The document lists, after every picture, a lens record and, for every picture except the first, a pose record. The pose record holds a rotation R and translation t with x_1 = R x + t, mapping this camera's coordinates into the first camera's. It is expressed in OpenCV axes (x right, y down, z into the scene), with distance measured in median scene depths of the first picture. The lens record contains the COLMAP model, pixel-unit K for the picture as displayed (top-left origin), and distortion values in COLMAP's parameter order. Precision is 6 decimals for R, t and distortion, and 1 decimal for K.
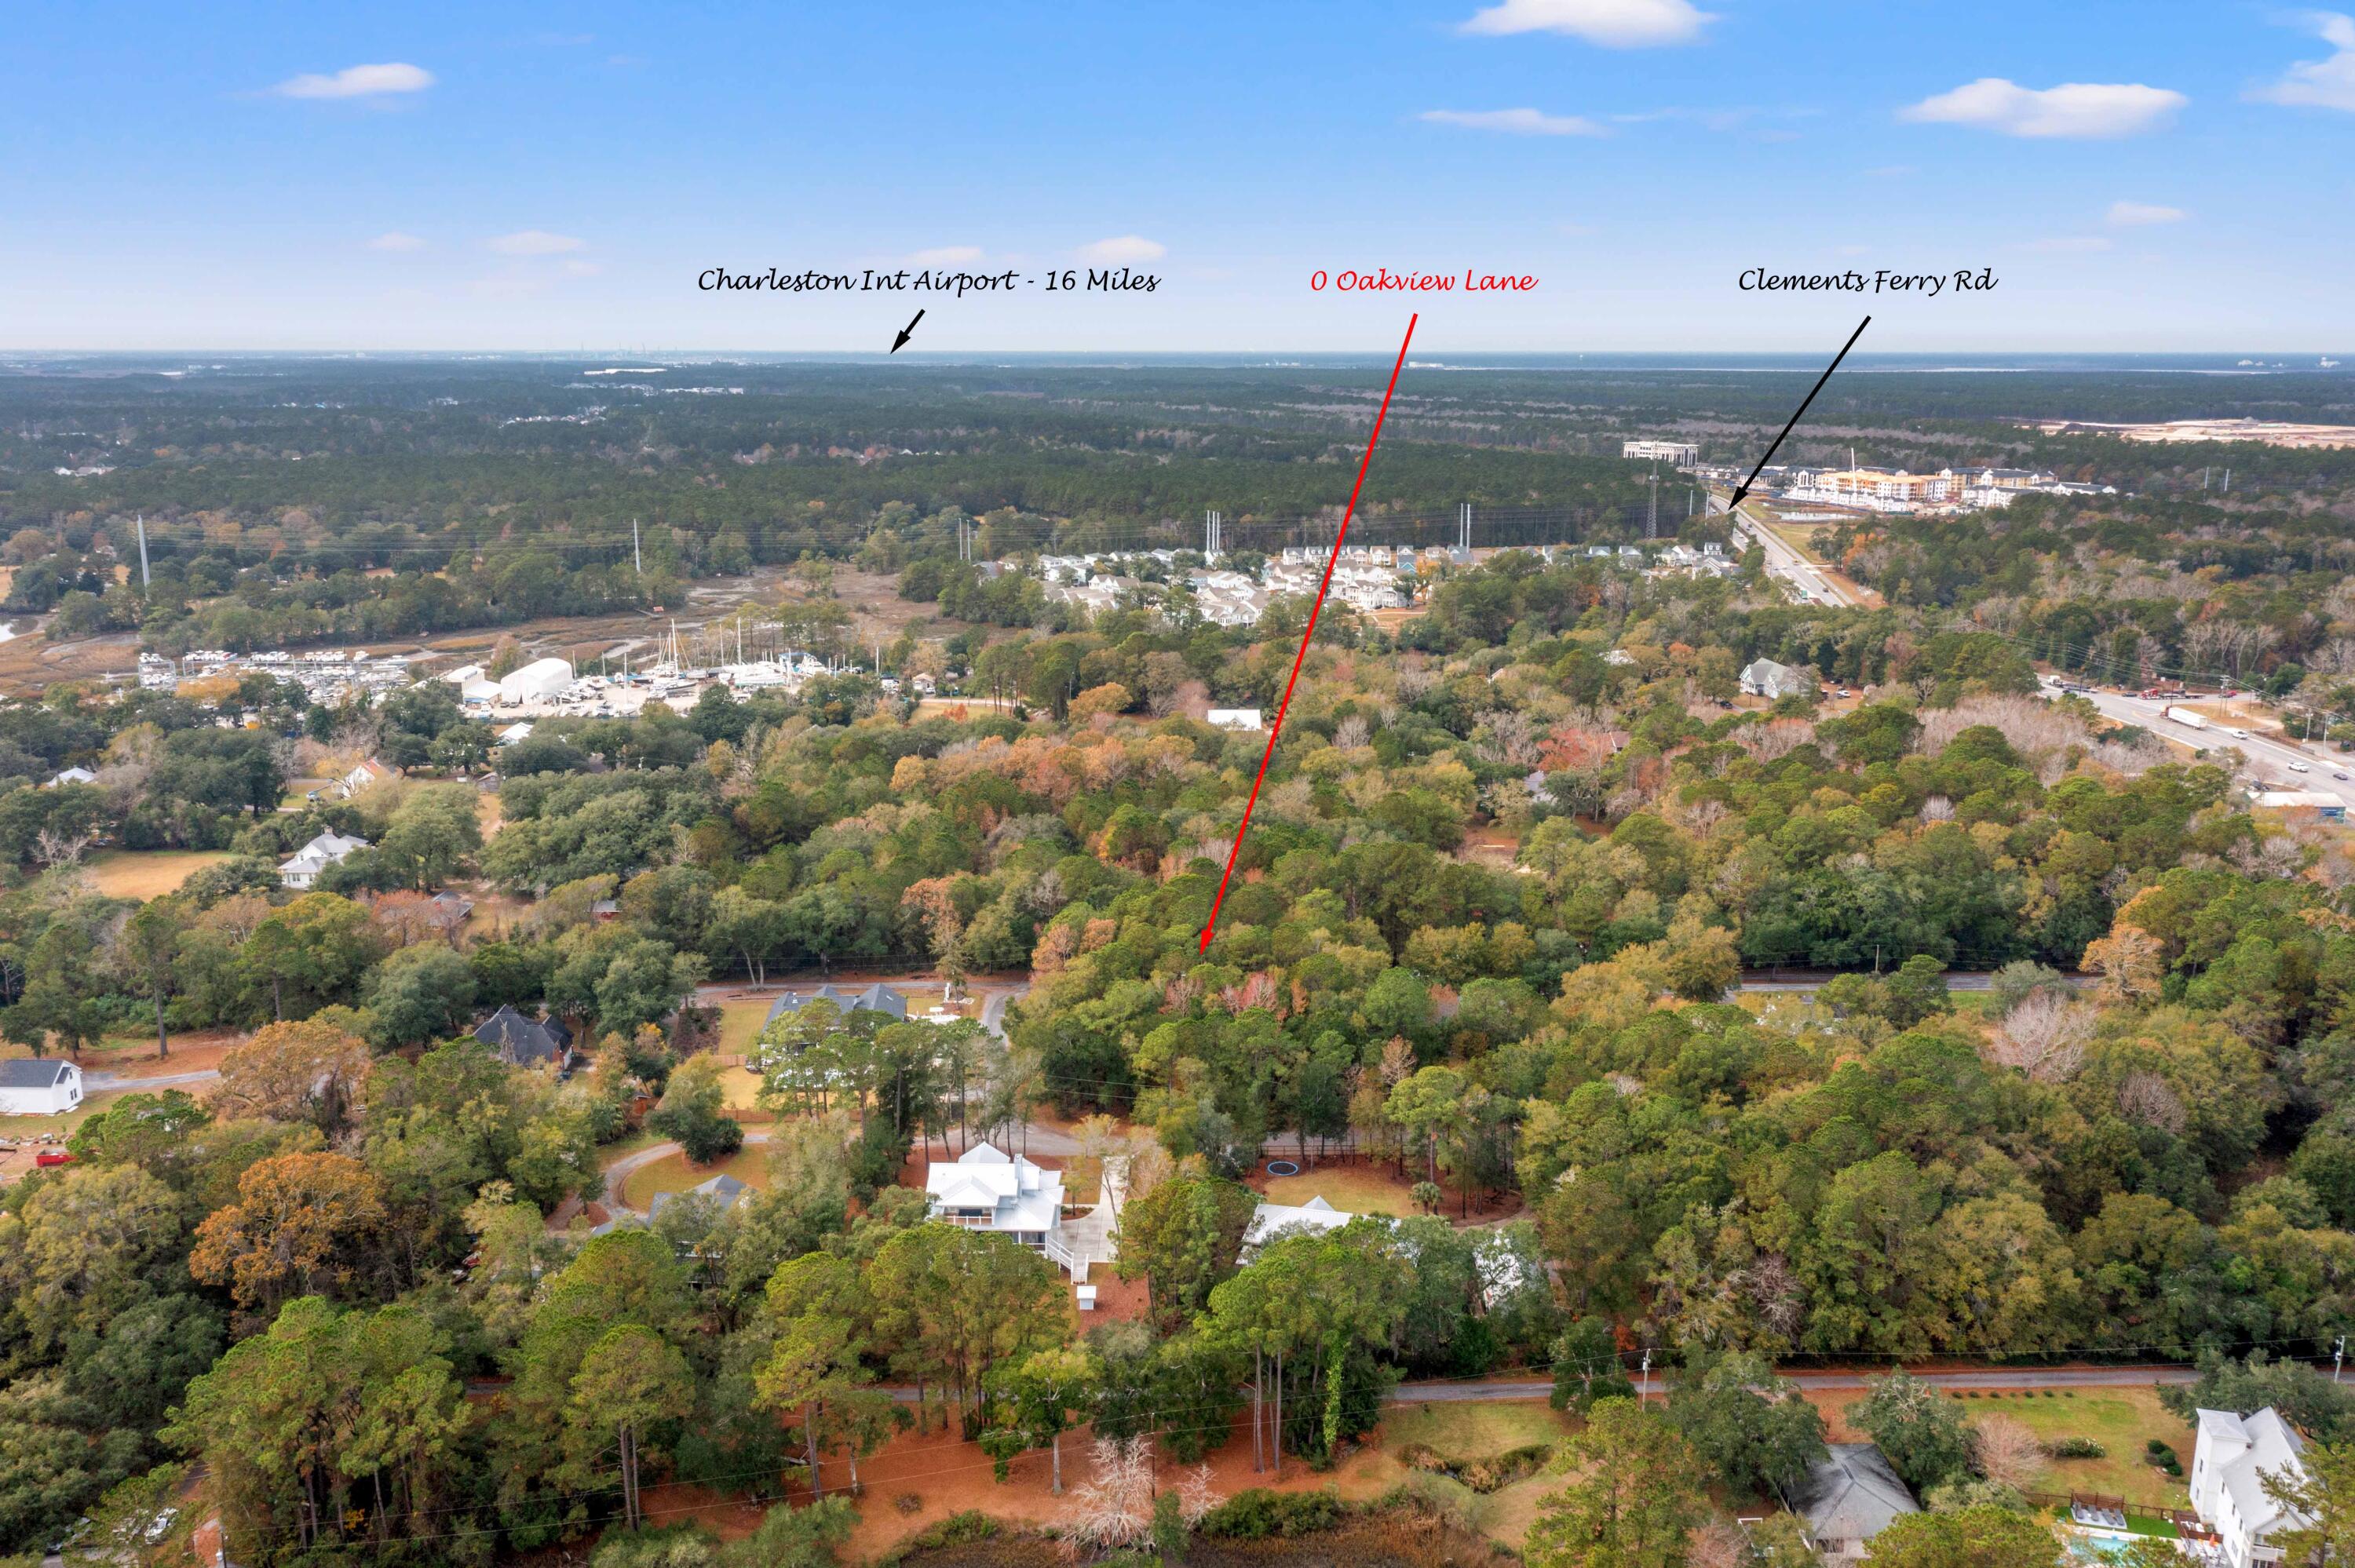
lens RADIAL K [[1892.7, 0, 1177.5], [0, 1892.7, 784.0], [0, 0, 1]] dist [0.006702, 0.005230]
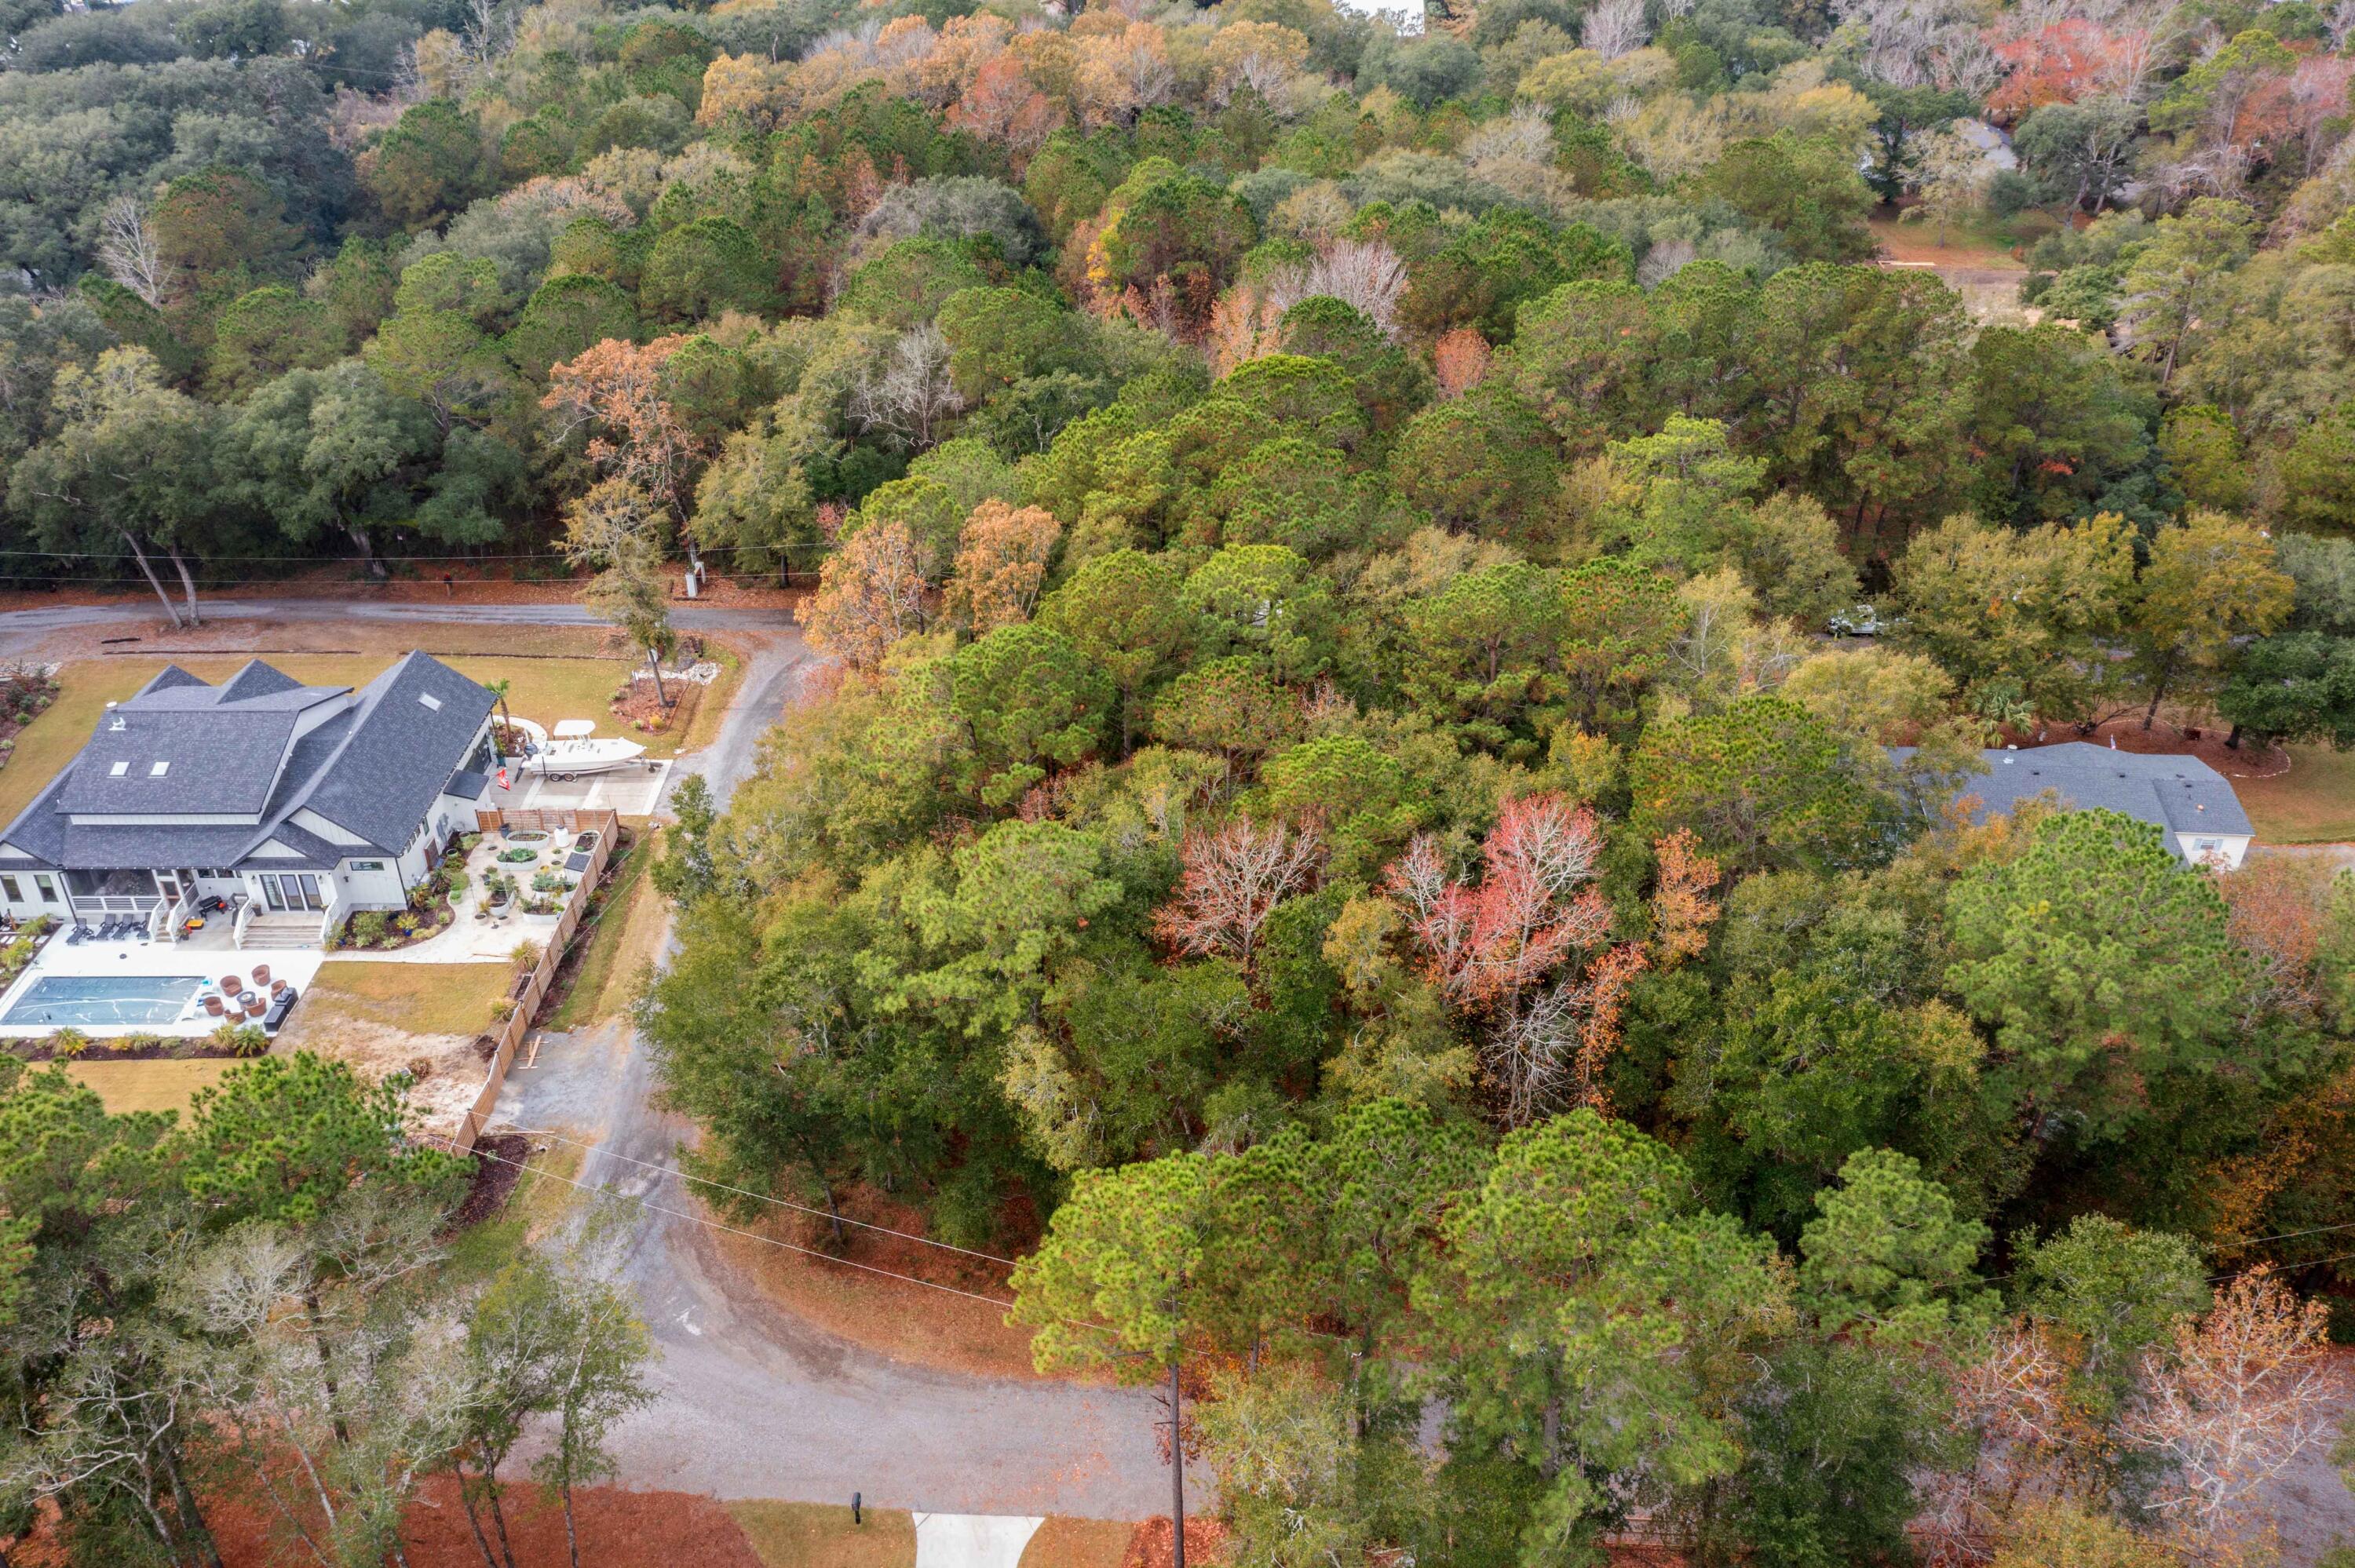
lens RADIAL K [[1892.7, 0, 1177.5], [0, 1892.7, 784.0], [0, 0, 1]] dist [0.006702, 0.005230]
pose [[0.998529, 0.031123, -0.044408, 0.003226], [-0.015720, 0.949874, 0.312239, 0.012080], [0.051900, -0.311081, 0.948965, 0.548690]]
